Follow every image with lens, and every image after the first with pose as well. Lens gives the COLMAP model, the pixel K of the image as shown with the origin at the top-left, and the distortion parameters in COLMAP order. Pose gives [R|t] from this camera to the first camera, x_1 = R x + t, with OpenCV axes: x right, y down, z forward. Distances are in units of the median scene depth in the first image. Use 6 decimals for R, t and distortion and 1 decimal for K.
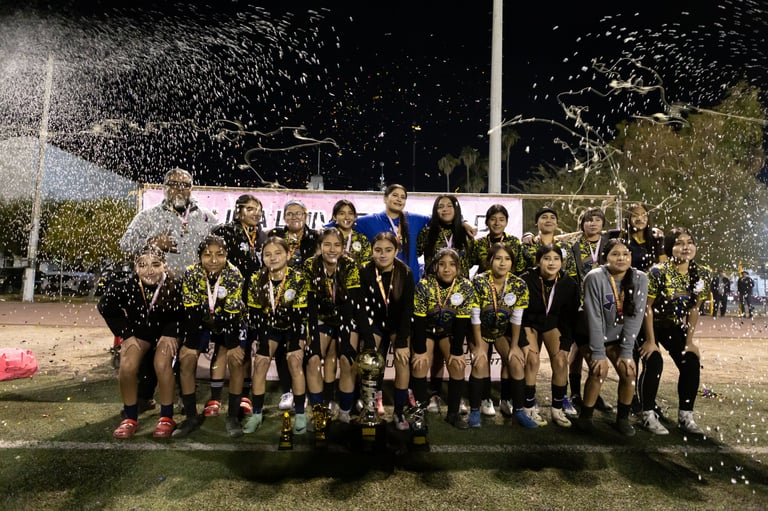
lens RADIAL K [[532.5, 0, 384.0], [0, 532.5, 255.5], [0, 0, 1]] dist [0.011085, 0.000264]
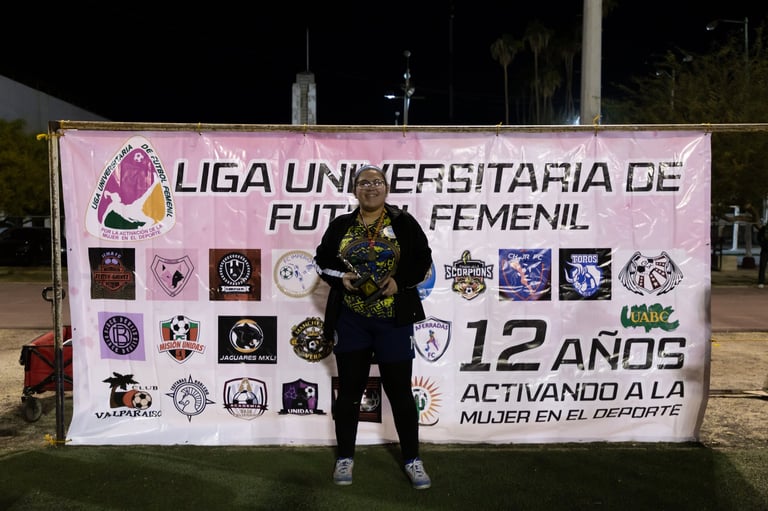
lens RADIAL K [[783.1, 0, 382.5], [0, 783.1, 257.9], [0, 0, 1]] dist [0.019491, 0.014483]
pose [[0.999495, -0.017200, -0.026717, -0.121950], [0.019535, 0.995773, 0.089748, -0.089635], [0.025060, -0.090225, 0.995606, 0.222164]]
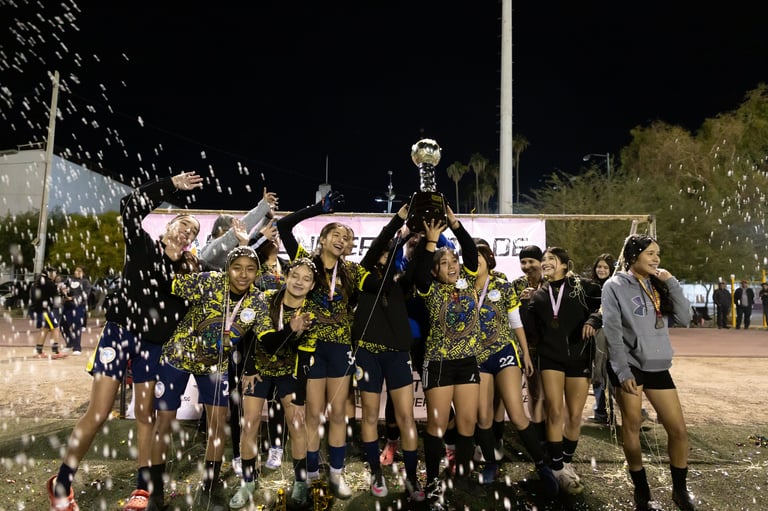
lens RADIAL K [[531.0, 0, 382.3], [0, 531.0, 255.3], [0, 0, 1]] dist [0.004613, 0.003388]
pose [[0.999762, -0.008446, -0.020129, -0.001617], [0.008210, 0.999897, -0.011776, -0.060798], [0.020227, 0.011608, 0.999728, 0.144944]]
